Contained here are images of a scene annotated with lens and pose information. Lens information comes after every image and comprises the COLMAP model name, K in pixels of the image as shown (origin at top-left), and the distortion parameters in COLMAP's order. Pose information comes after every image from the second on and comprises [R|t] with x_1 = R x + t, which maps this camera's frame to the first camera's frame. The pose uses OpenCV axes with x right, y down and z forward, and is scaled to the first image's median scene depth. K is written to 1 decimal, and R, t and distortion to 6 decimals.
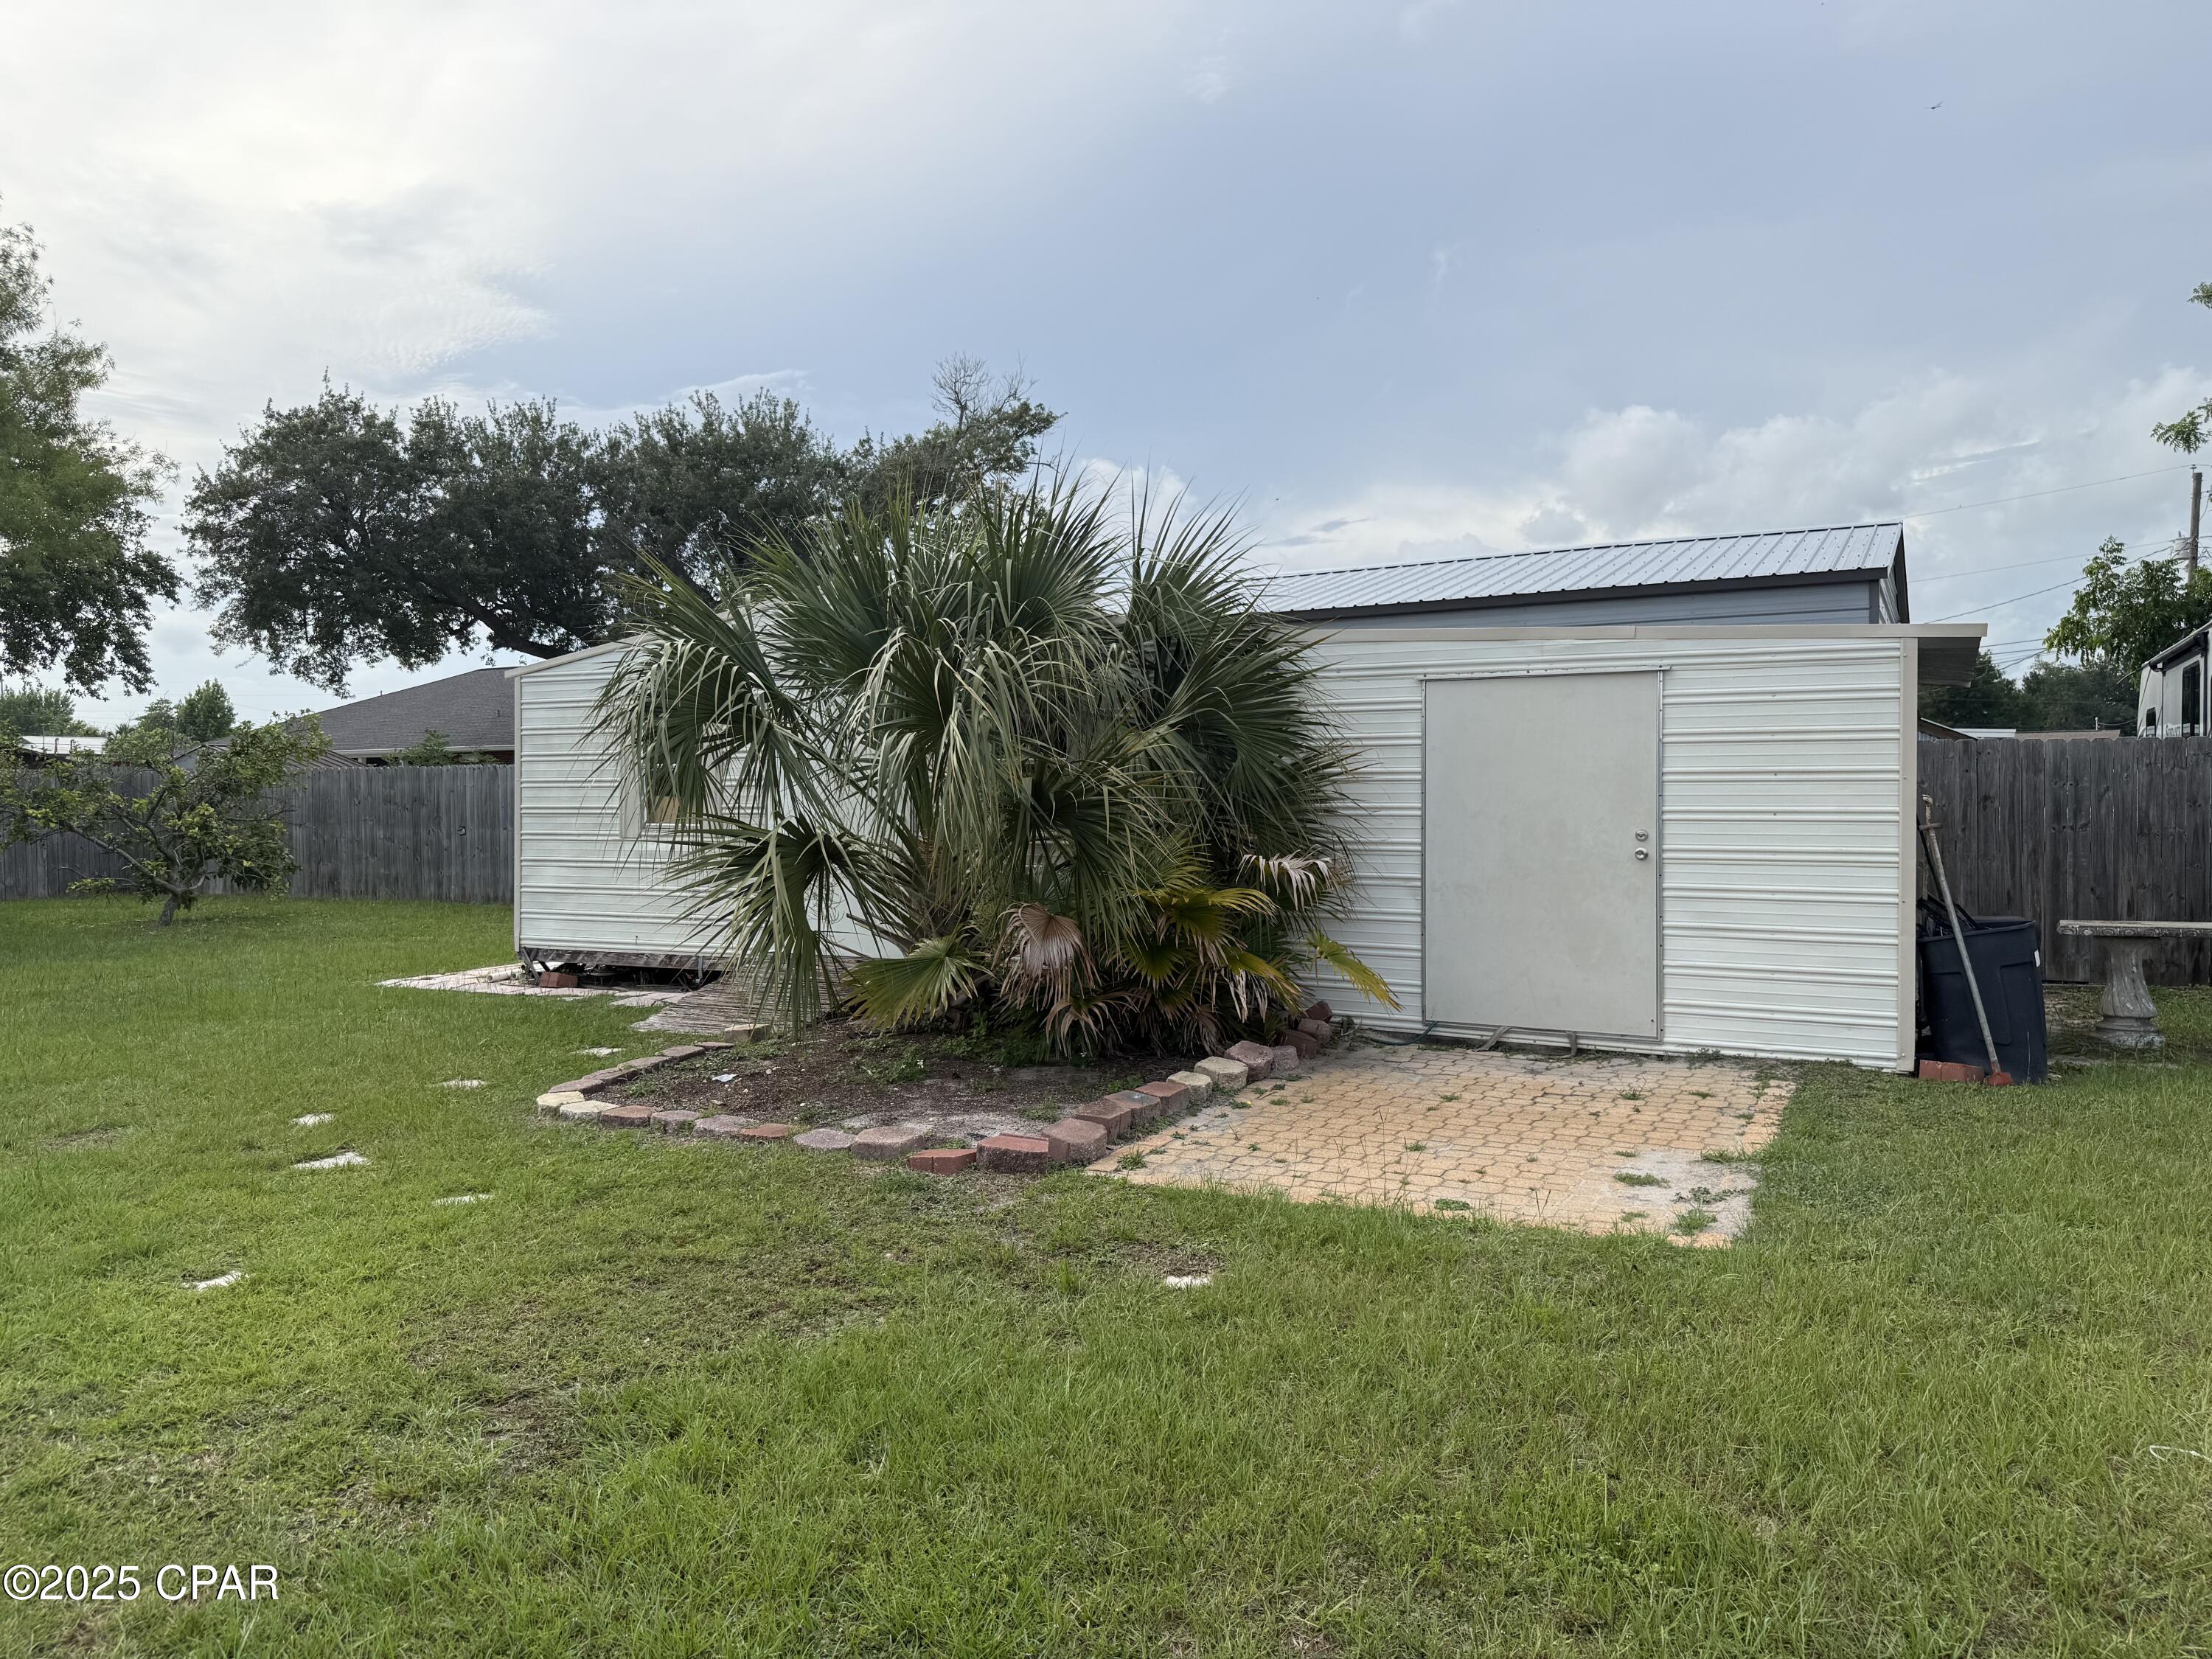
lens RADIAL K [[1530.1, 0, 1106.0], [0, 1530.1, 829.5], [0, 0, 1]] dist [0.029811, -0.001282]
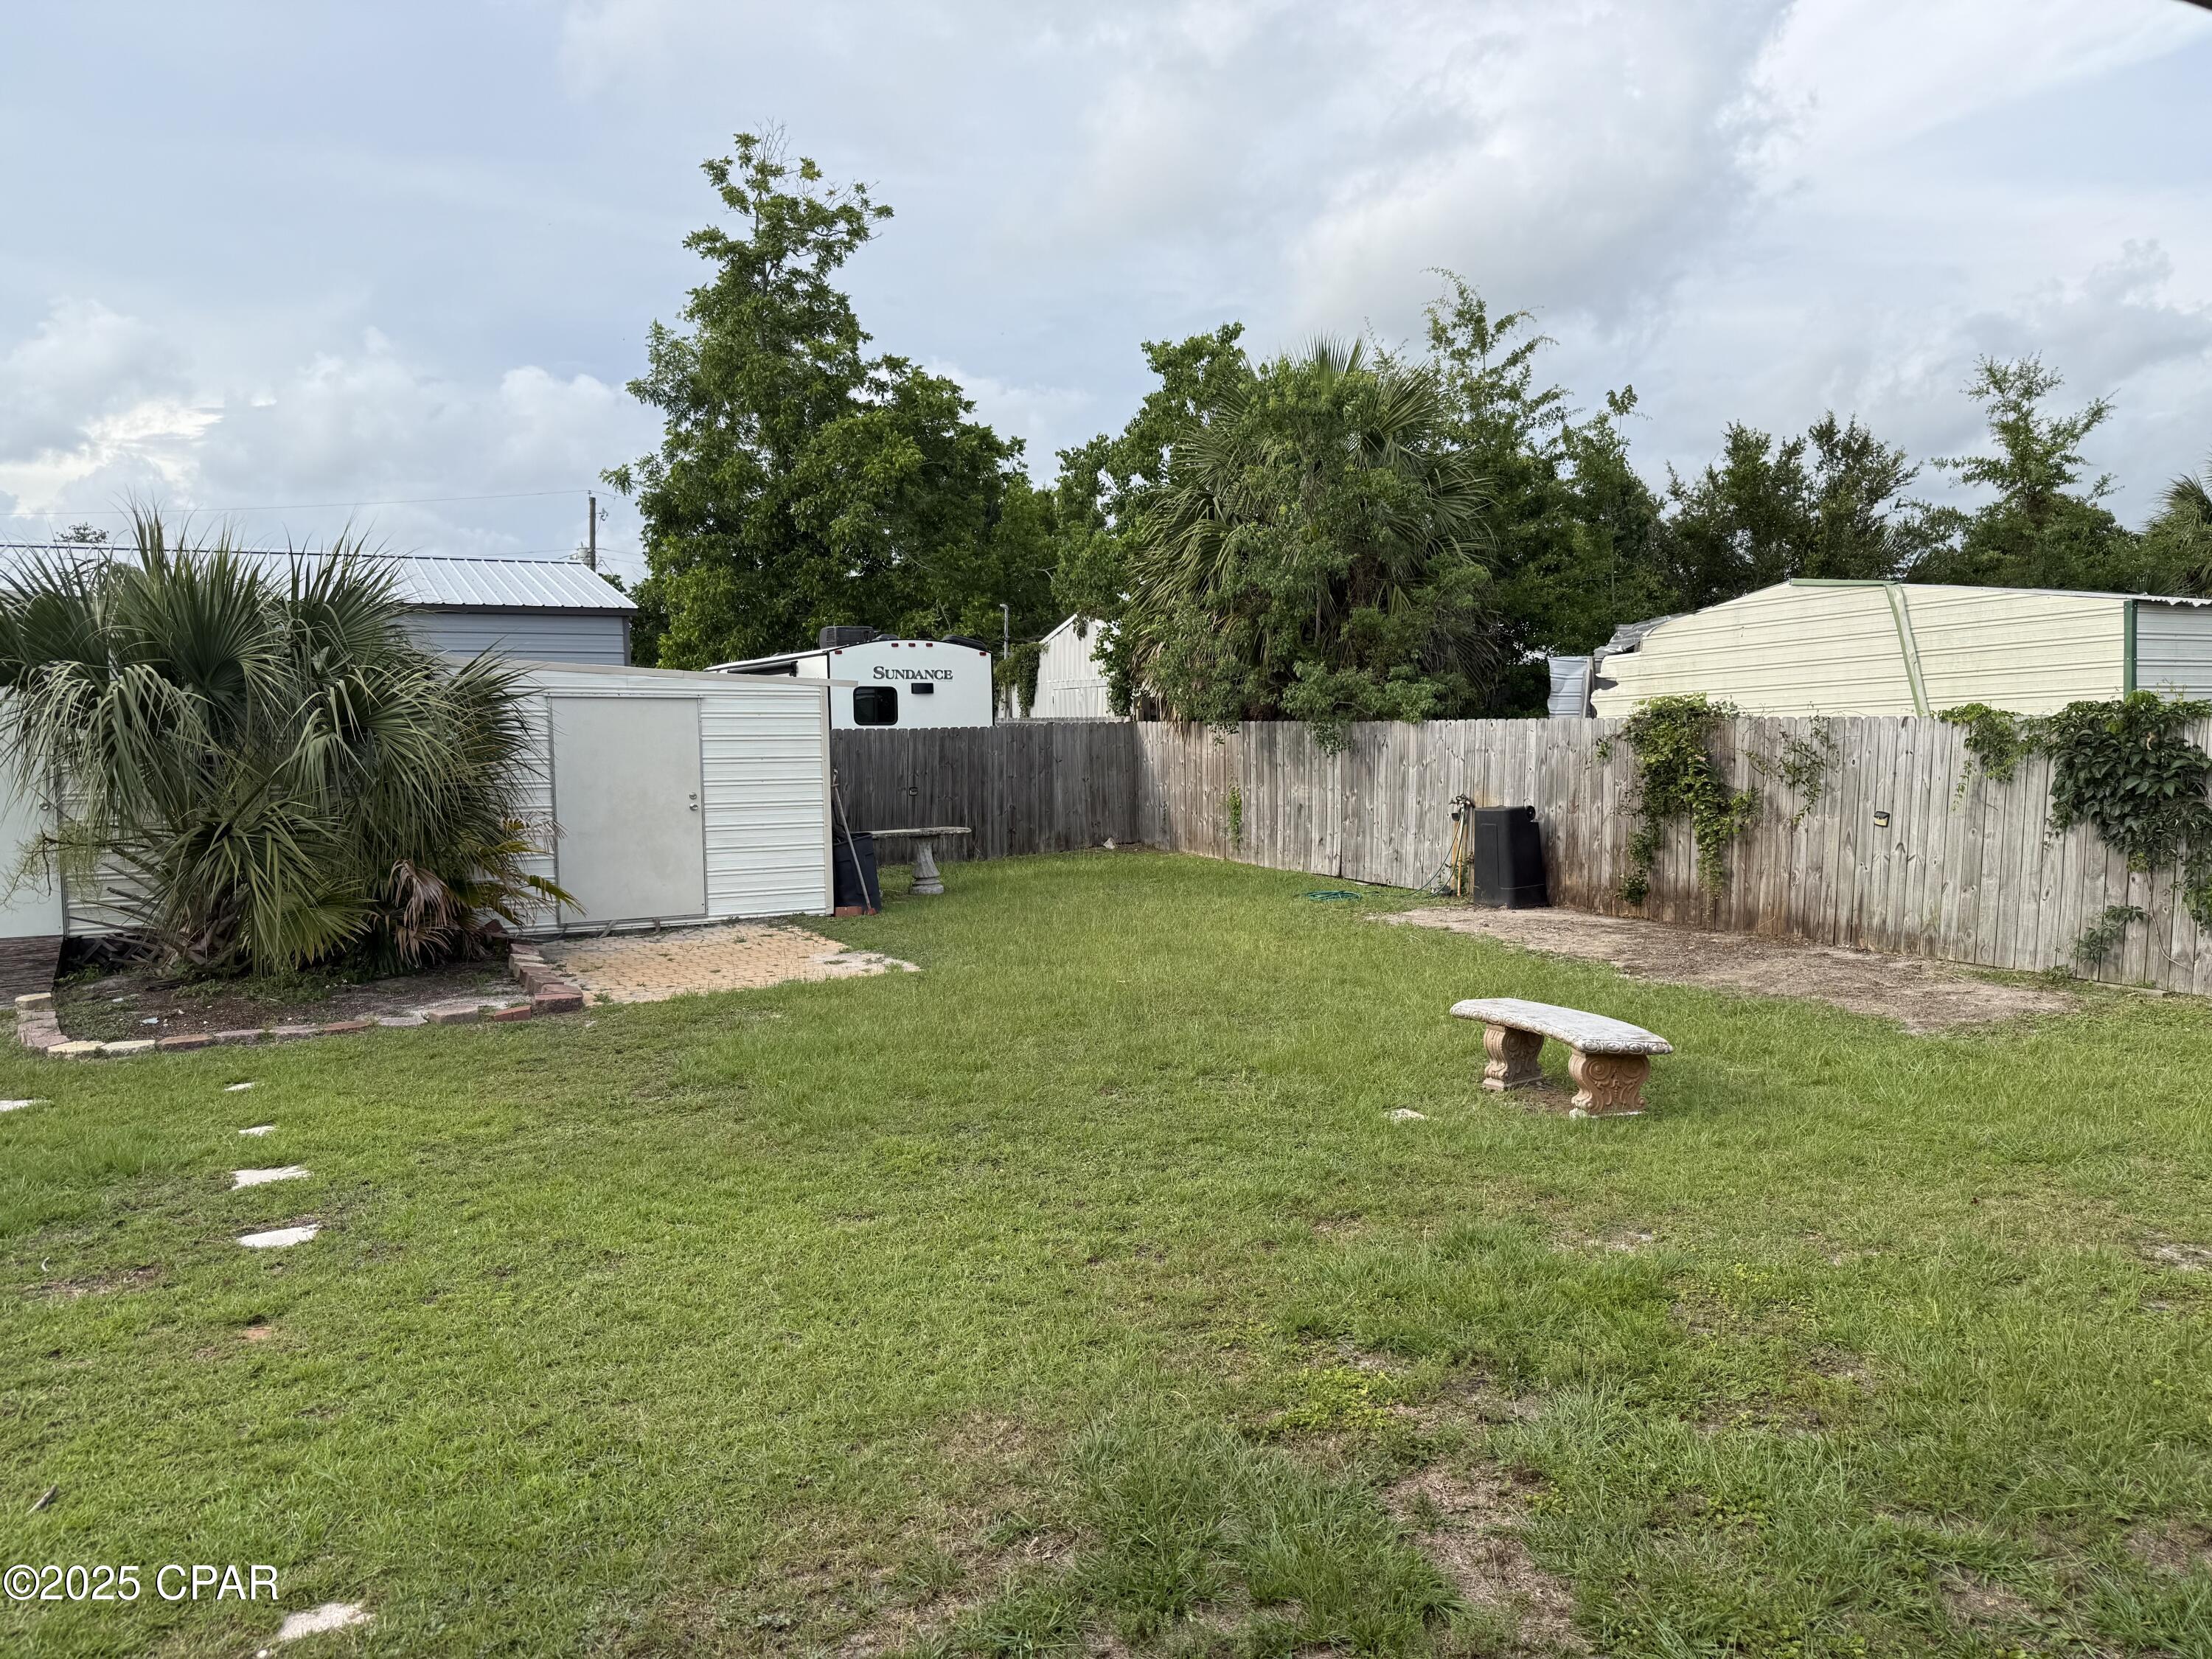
lens RADIAL K [[1529.2, 0, 1110.0], [0, 1529.2, 827.8], [0, 0, 1]] dist [0.103839, -0.169662]
pose [[0.554295, -0.052571, 0.830658, -0.781603], [0.029896, 0.998617, 0.043251, -0.019624], [-0.831783, 0.000859, 0.555100, -0.310033]]
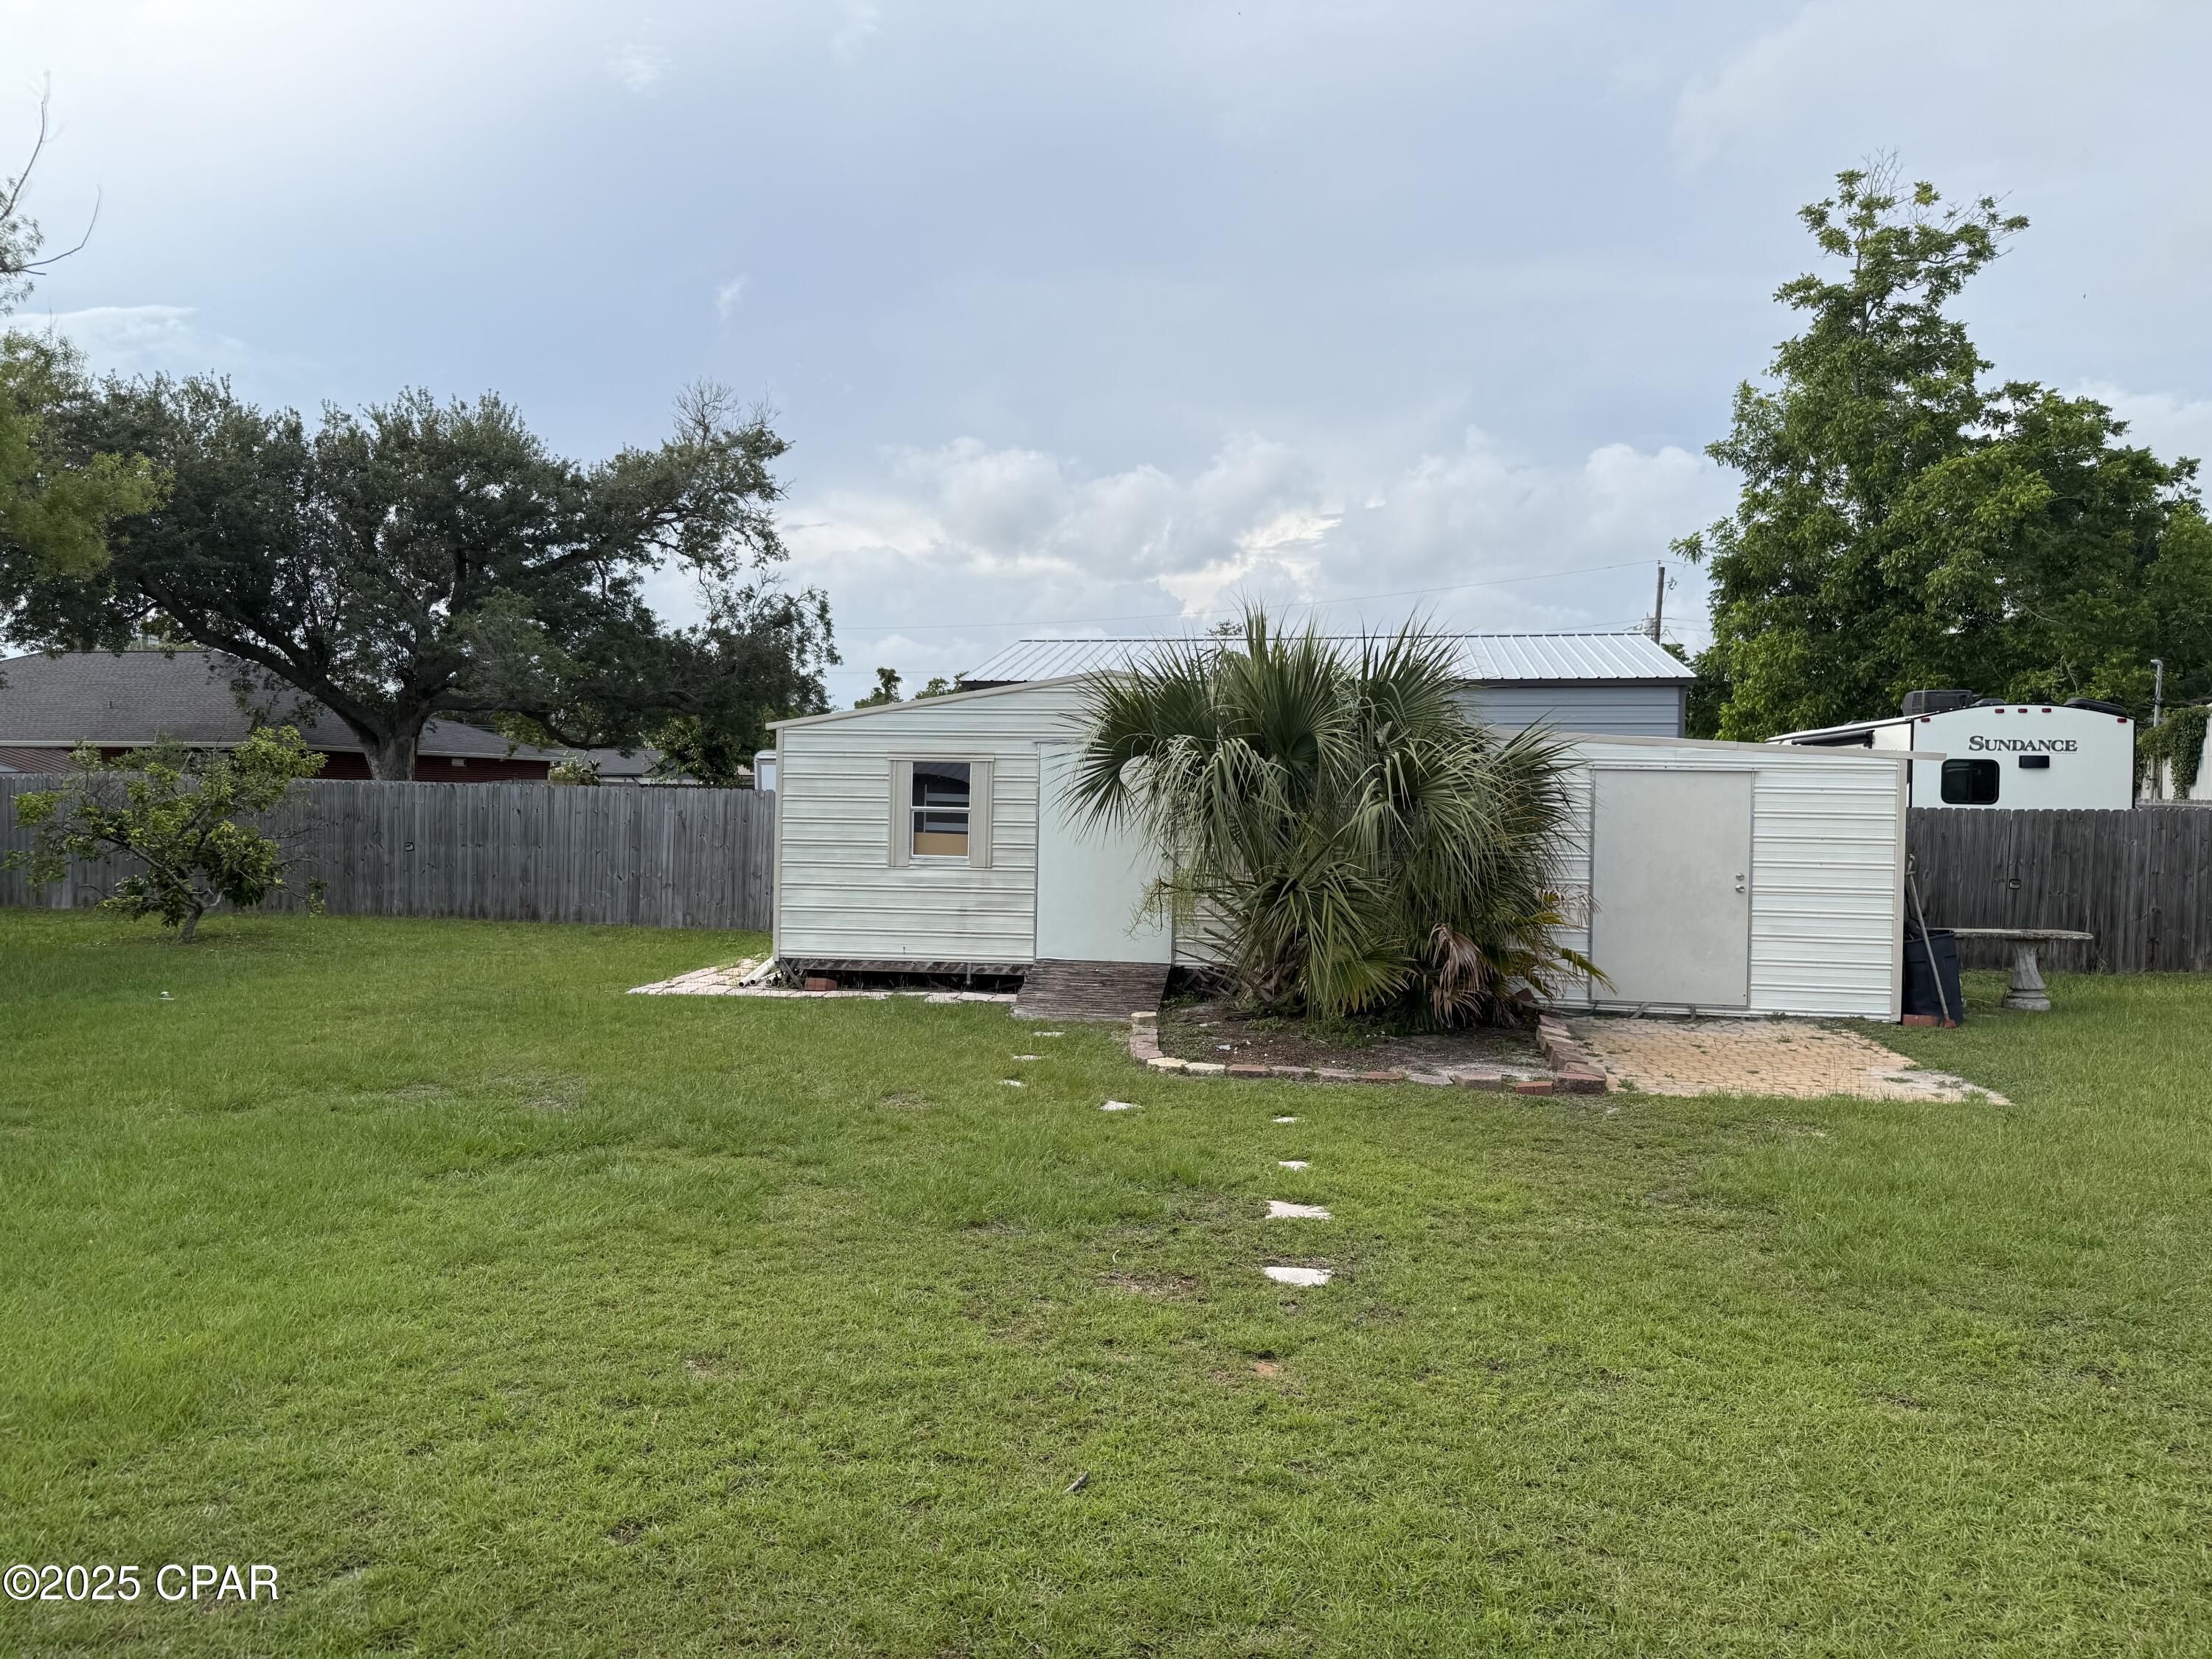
lens RADIAL K [[1542.4, 0, 1106.0], [0, 1542.4, 829.5], [0, 0, 1]] dist [0.012447, -0.016992]
pose [[0.949006, 0.014675, 0.314916, -0.736369], [-0.013375, 0.999891, -0.006288, -0.024793], [-0.314974, 0.001756, 0.949099, -0.278057]]
